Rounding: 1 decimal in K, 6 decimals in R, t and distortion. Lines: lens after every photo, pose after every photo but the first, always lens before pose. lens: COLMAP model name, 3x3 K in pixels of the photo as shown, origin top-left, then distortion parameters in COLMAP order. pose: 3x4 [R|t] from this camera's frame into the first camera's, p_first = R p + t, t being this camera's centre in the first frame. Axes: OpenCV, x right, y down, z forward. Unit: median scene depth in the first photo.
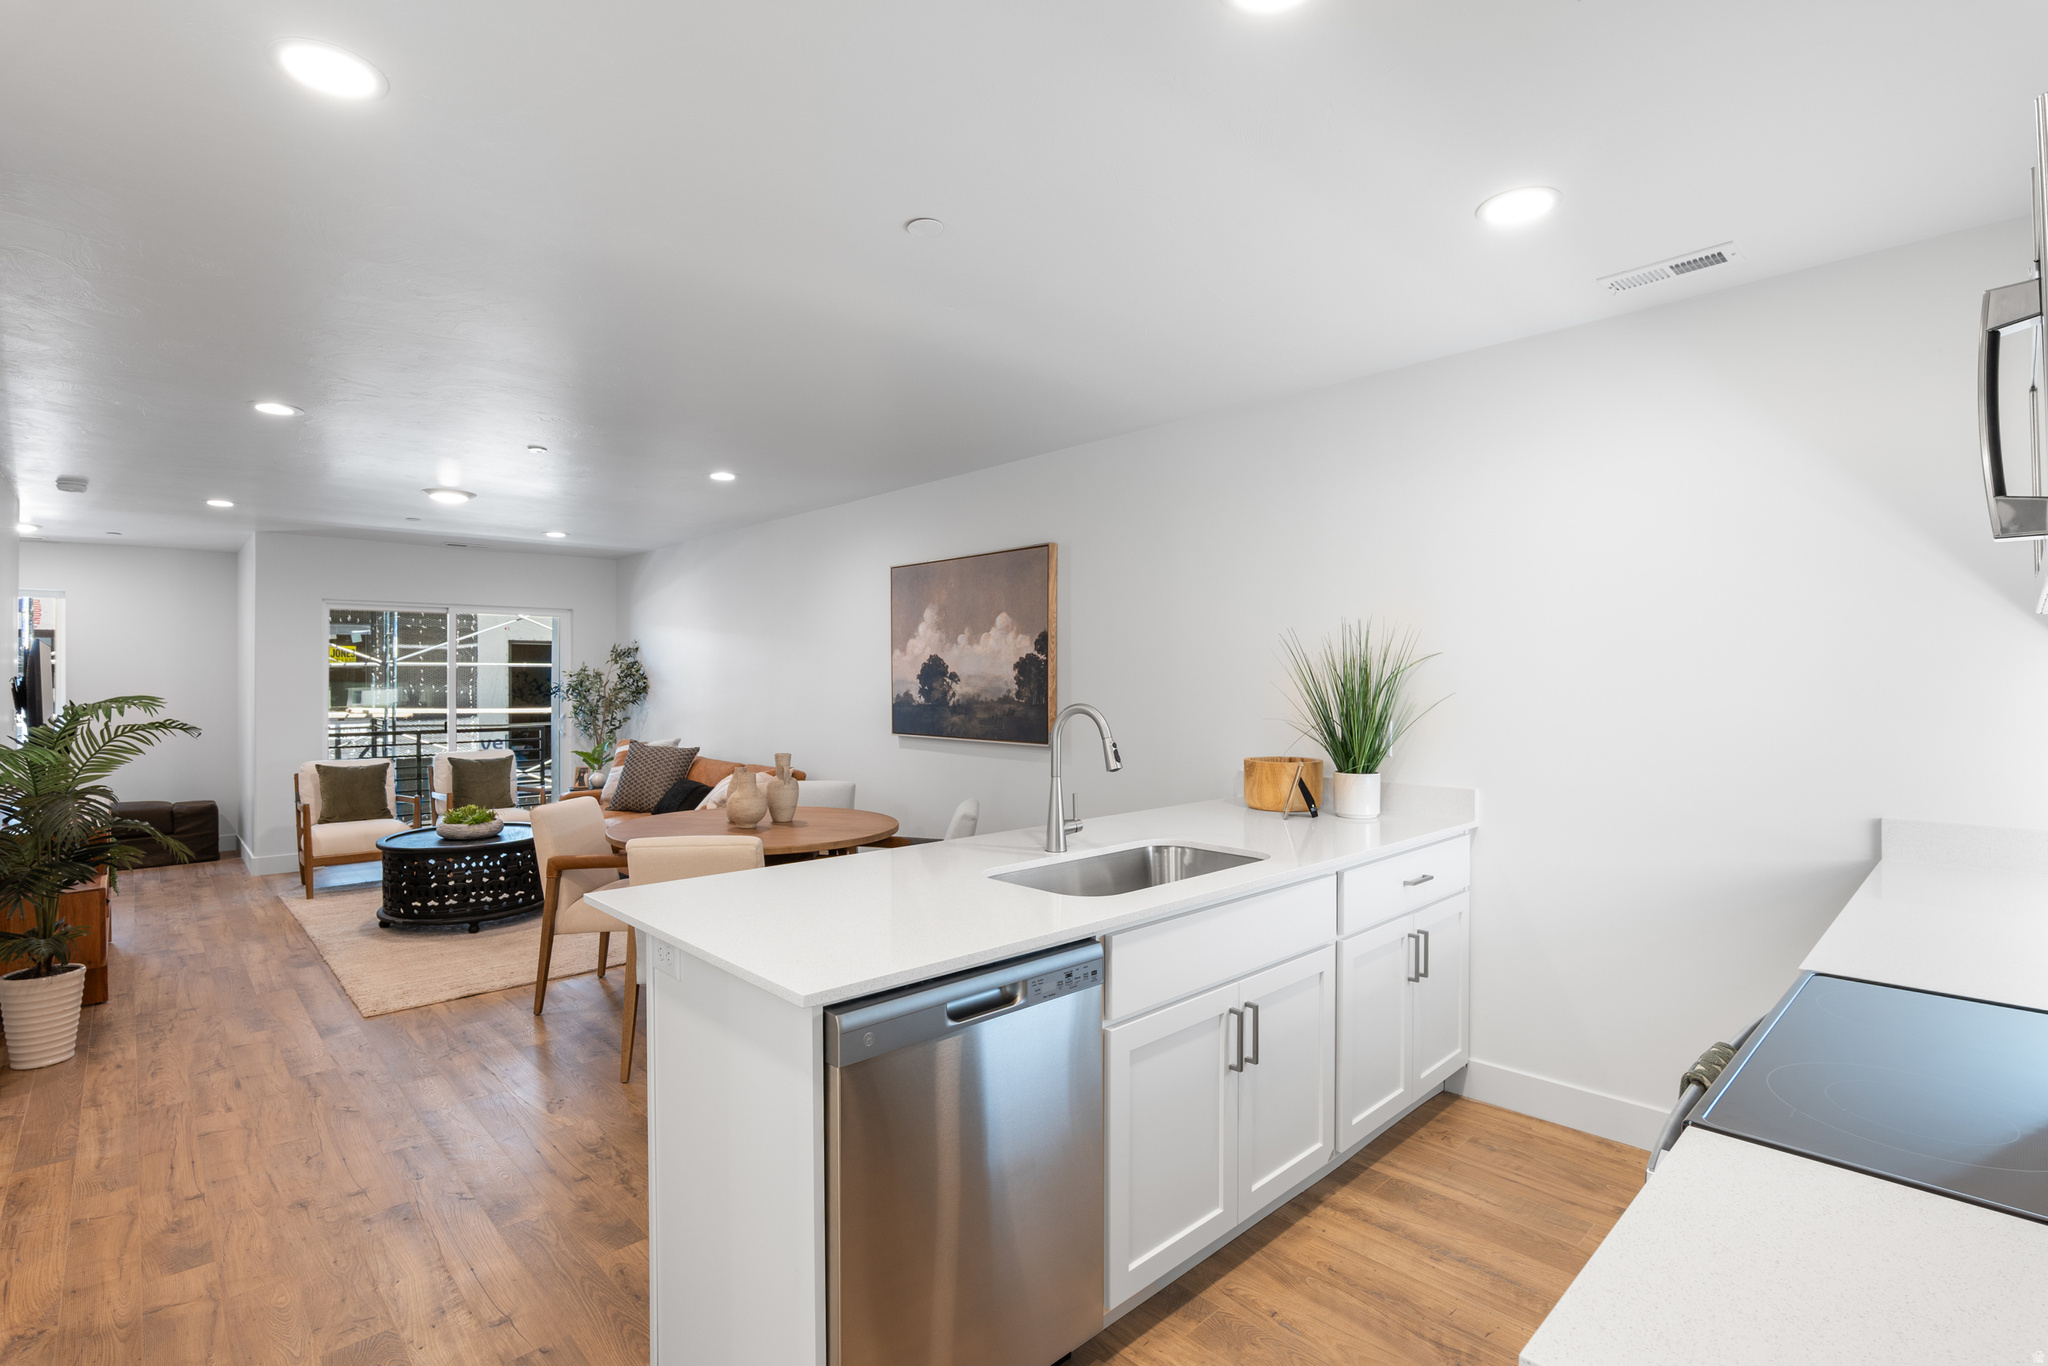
lens RADIAL K [[947.5, 0, 1007.6], [0, 947.5, 679.8], [0, 0, 1]] dist [-0.010336, 0.002627]
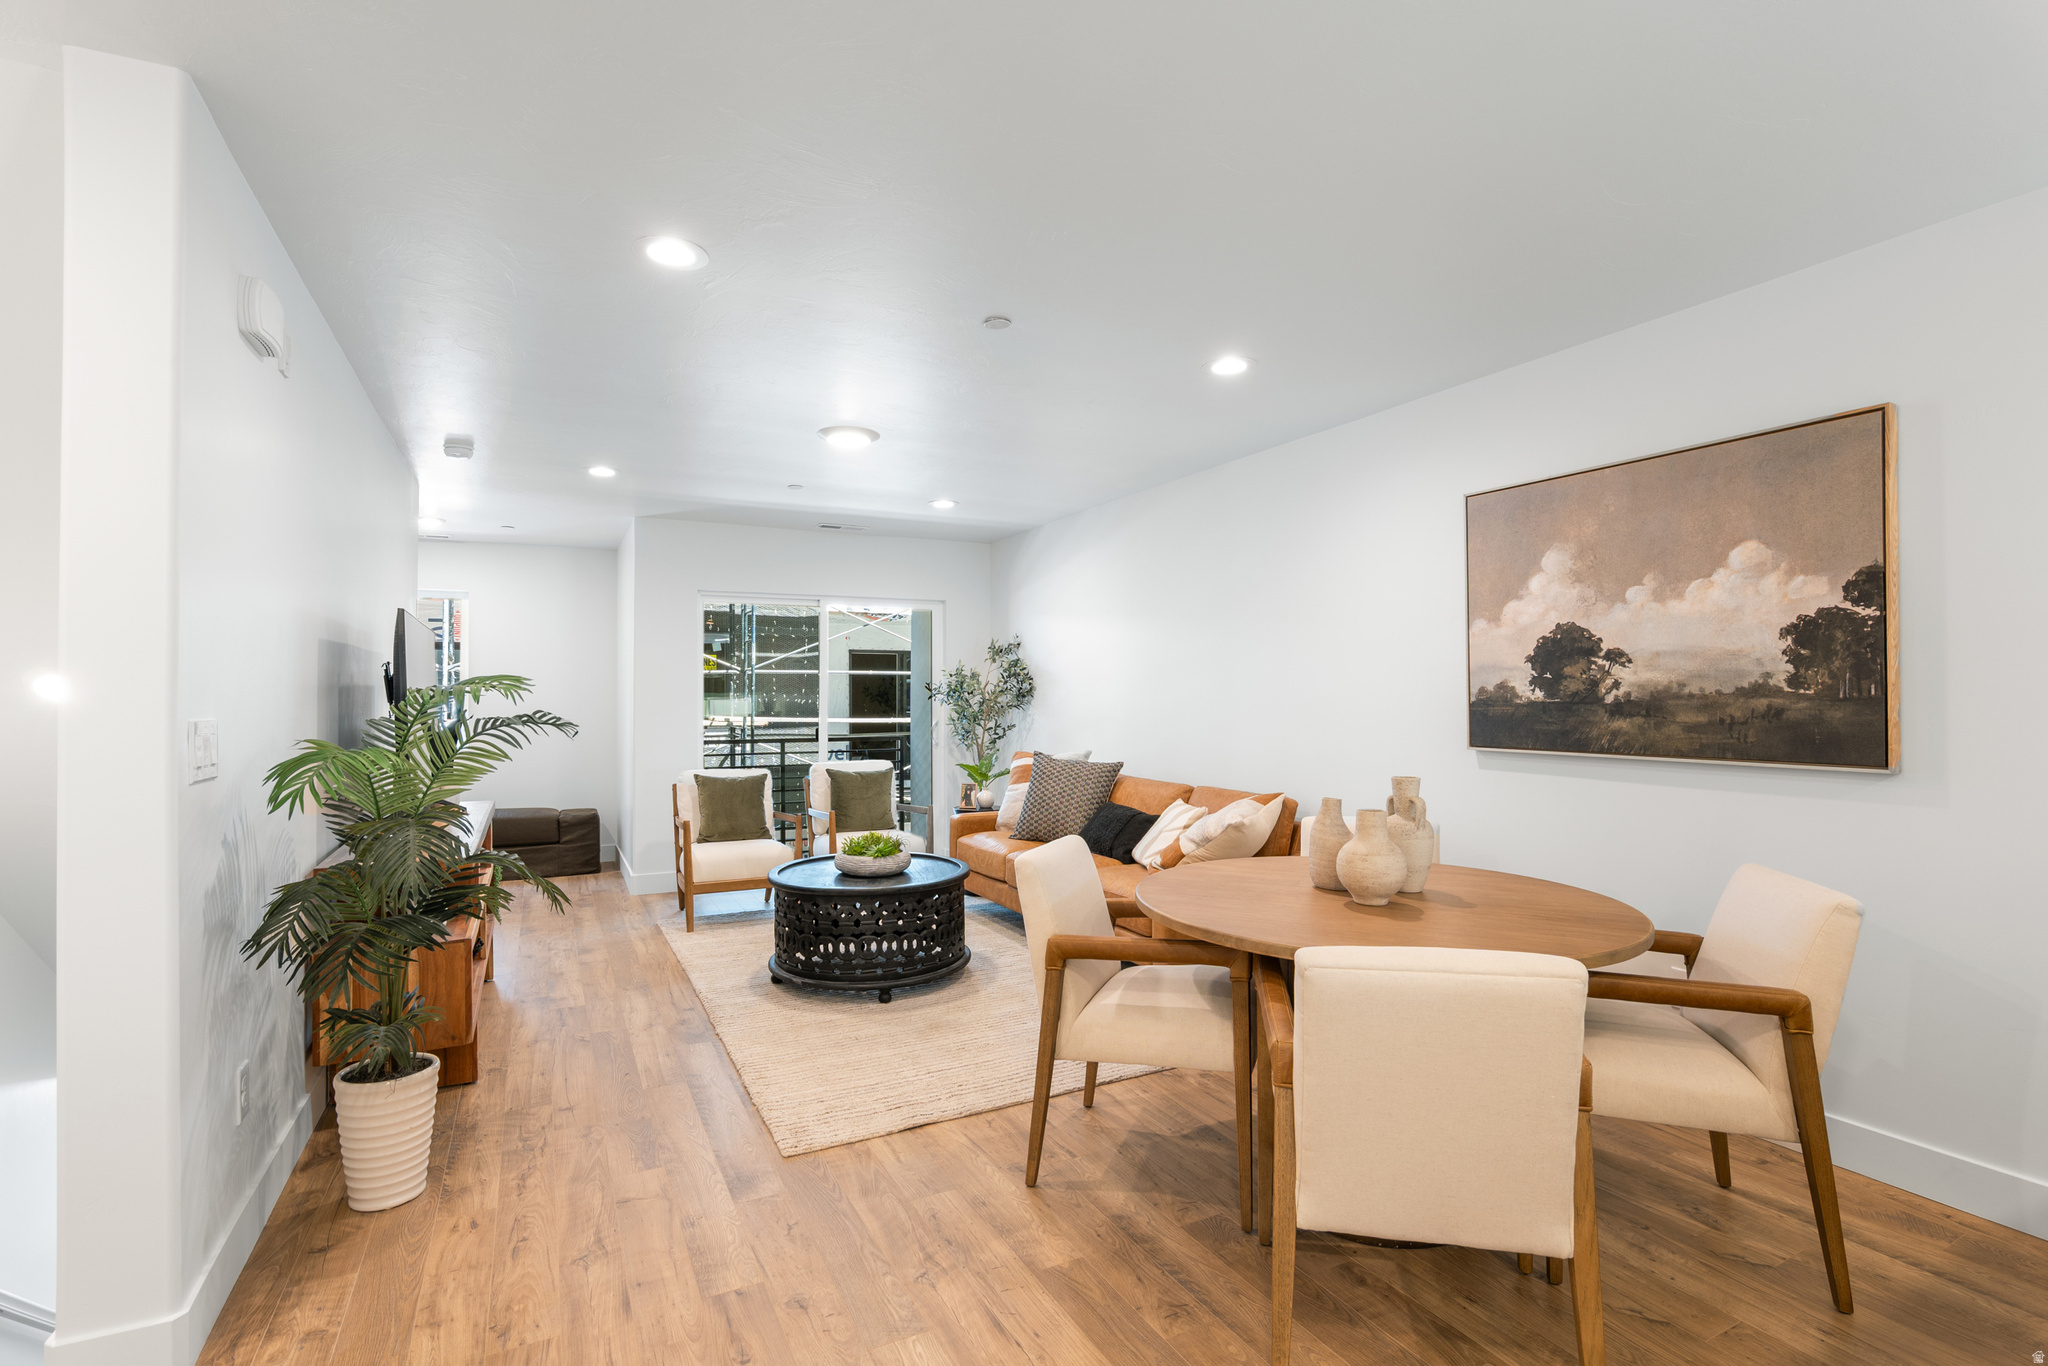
lens RADIAL K [[947.5, 0, 1032.4], [0, 947.5, 693.9], [0, 0, 1]] dist [-0.010336, 0.002627]
pose [[0.964170, -0.000955, -0.265283, -0.253546], [0.000336, 0.999997, -0.002377, 0.022189], [0.265284, 0.002203, 0.964168, 0.302955]]
